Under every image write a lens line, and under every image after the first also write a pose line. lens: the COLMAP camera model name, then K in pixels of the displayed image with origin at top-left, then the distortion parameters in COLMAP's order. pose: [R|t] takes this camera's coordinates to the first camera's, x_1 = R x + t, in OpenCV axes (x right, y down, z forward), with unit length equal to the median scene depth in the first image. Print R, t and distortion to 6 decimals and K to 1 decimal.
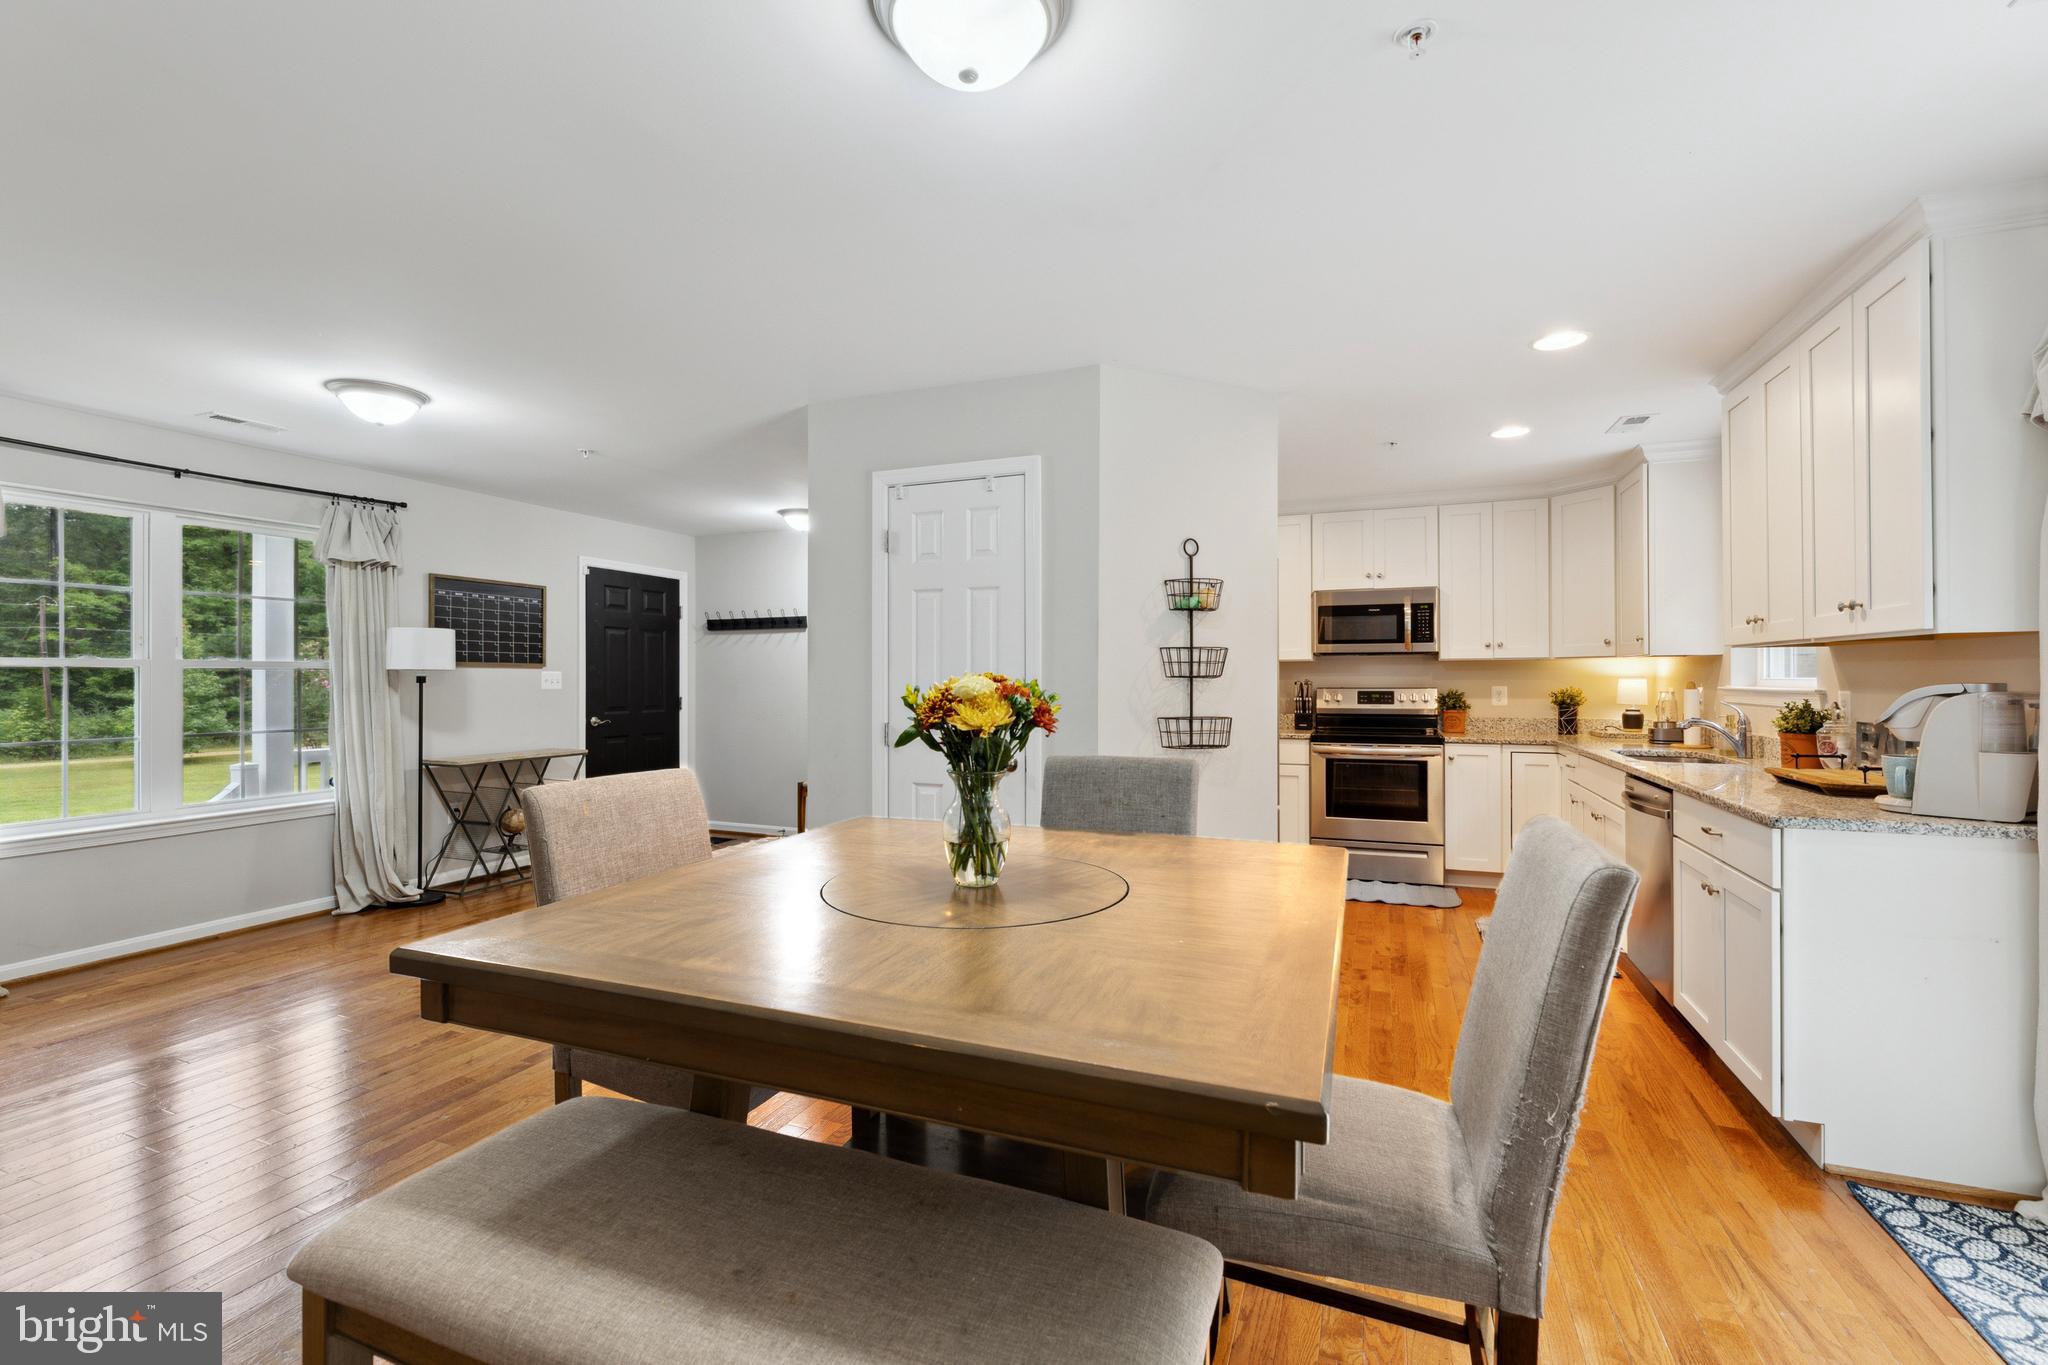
lens RADIAL K [[874.3, 0, 1026.2], [0, 874.3, 674.2], [0, 0, 1]] dist [-0.001222, -0.000067]
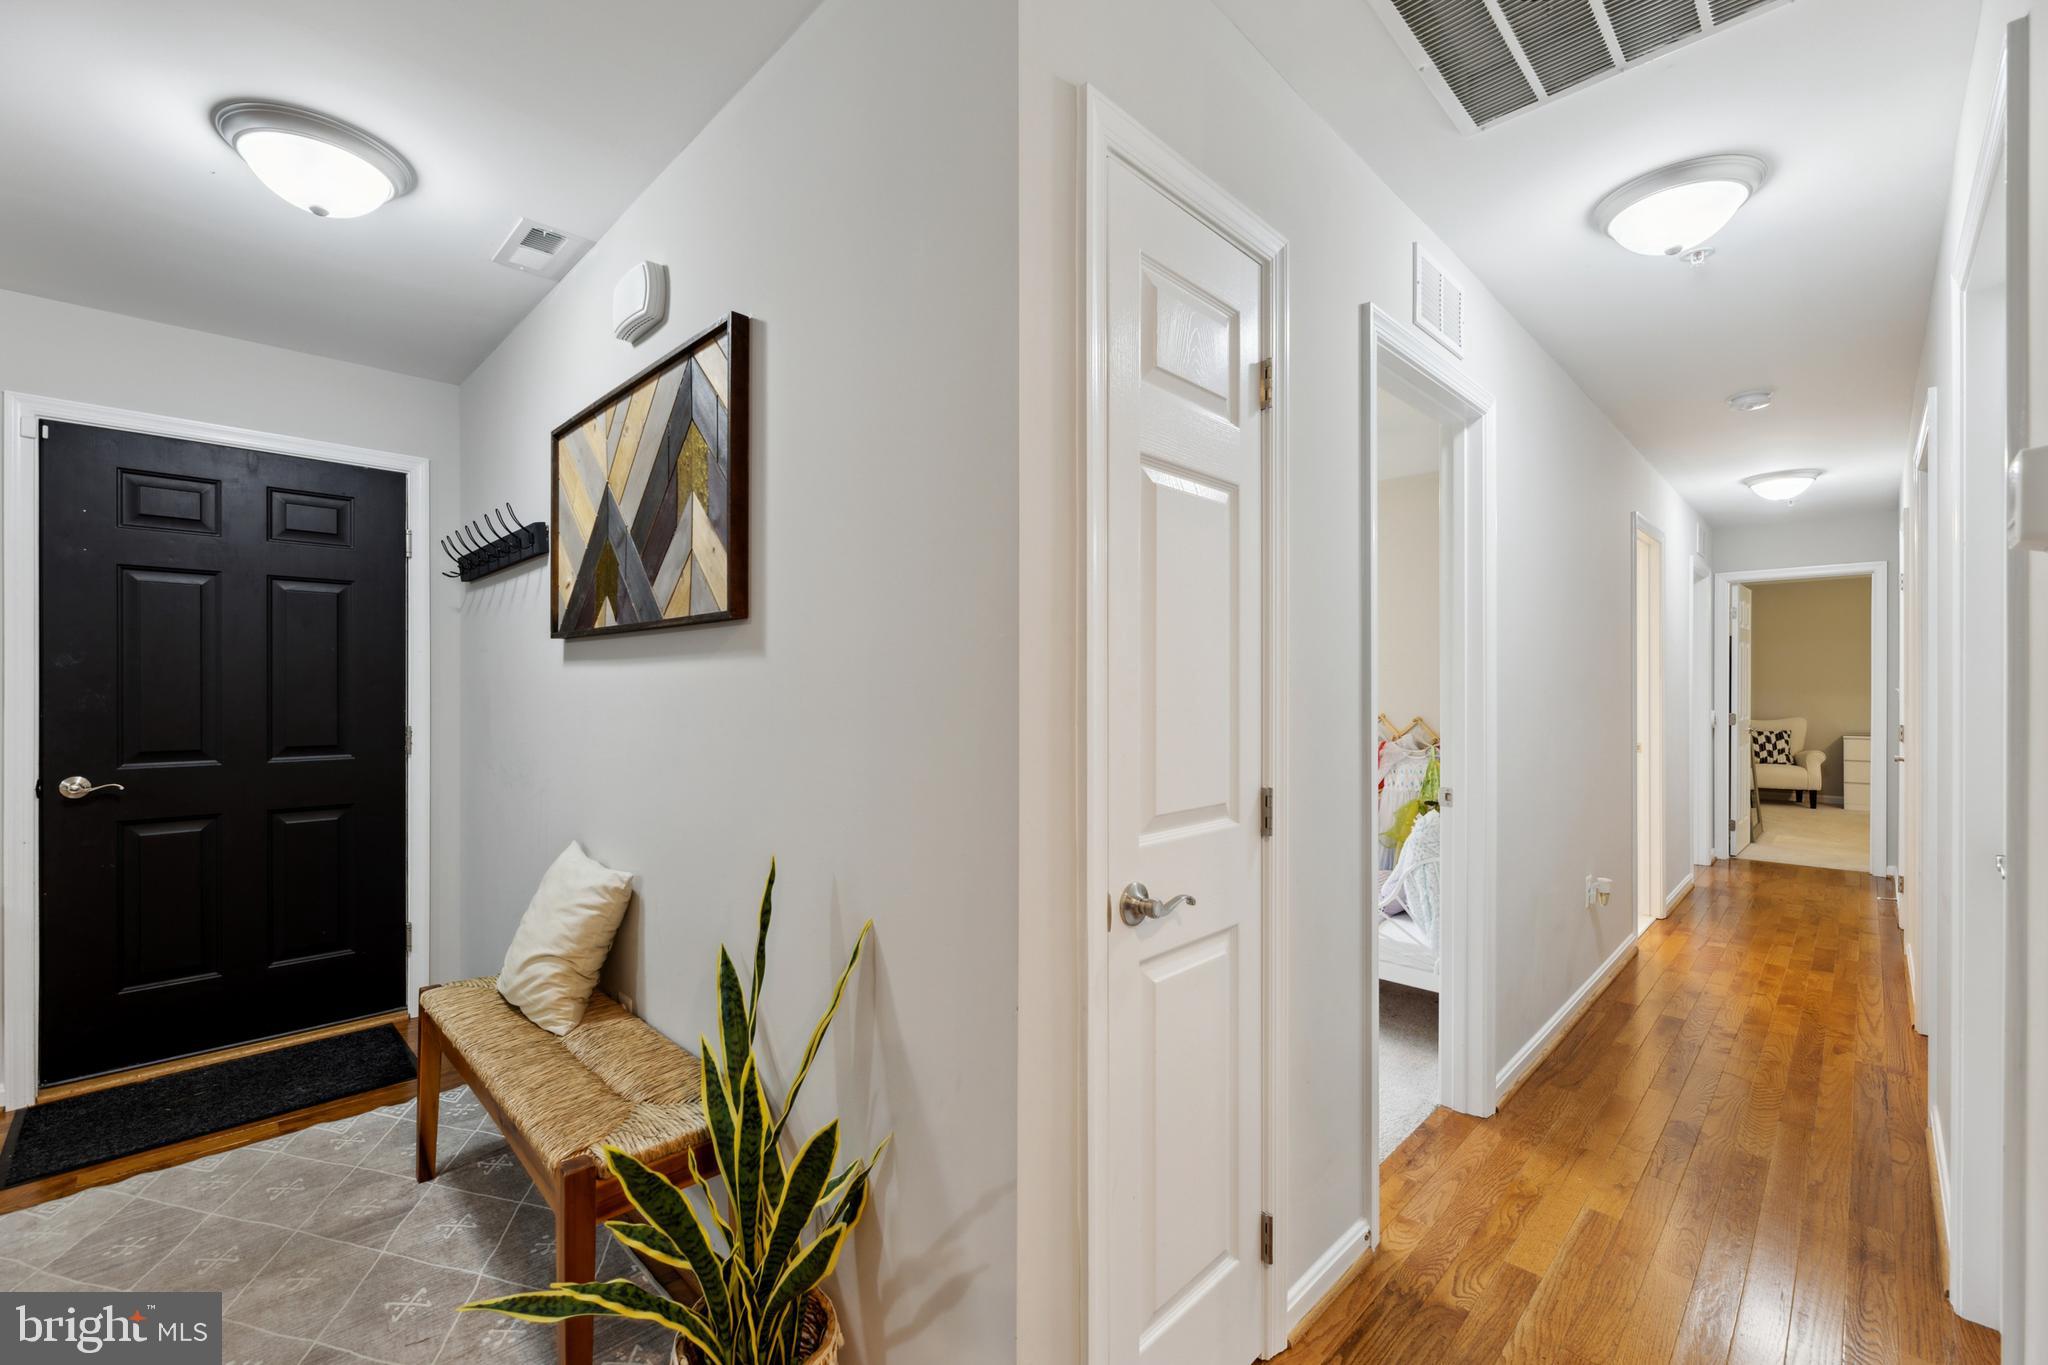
lens RADIAL K [[847.5, 0, 1023.8], [0, 847.5, 686.7], [0, 0, 1]] dist [-0.003765, 0.000938]
pose [[0.922721, 0.001143, -0.385467, 0.105196], [0.000279, 0.999993, 0.003633, 0.004377], [0.385468, -0.003460, 0.922715, 0.943039]]
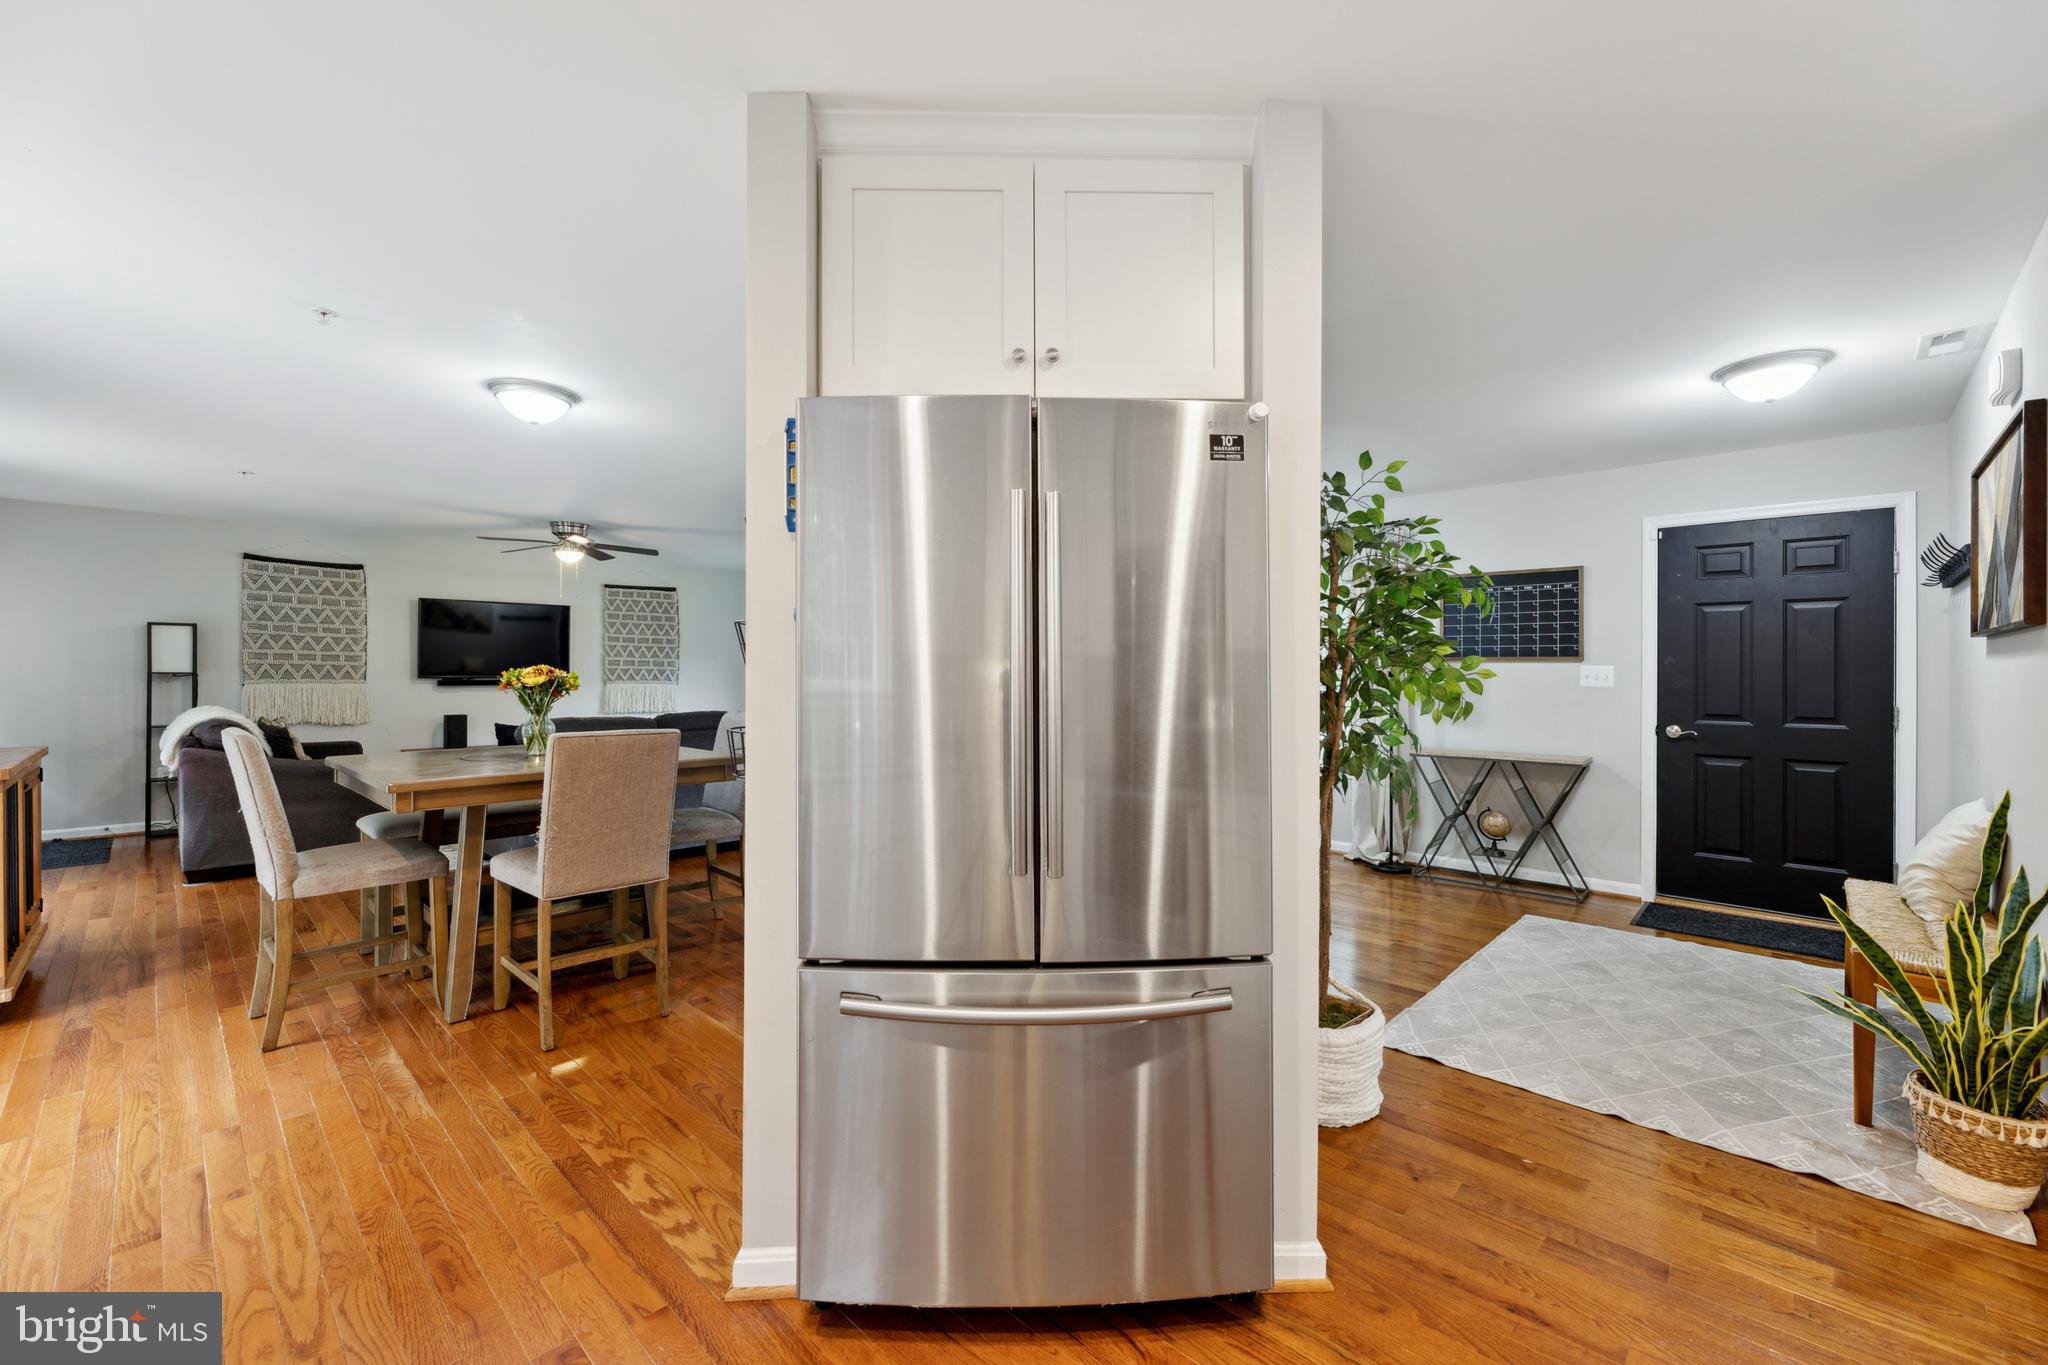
lens RADIAL K [[828.7, 0, 1029.9], [0, 828.7, 673.5], [0, 0, 1]] dist [-0.001315, 0.000139]
pose [[-0.366519, 0.000167, -0.930411, 0.441298], [-0.001091, 0.999999, 0.000609, 0.004842], [0.930410, 0.001238, -0.366518, 0.878902]]
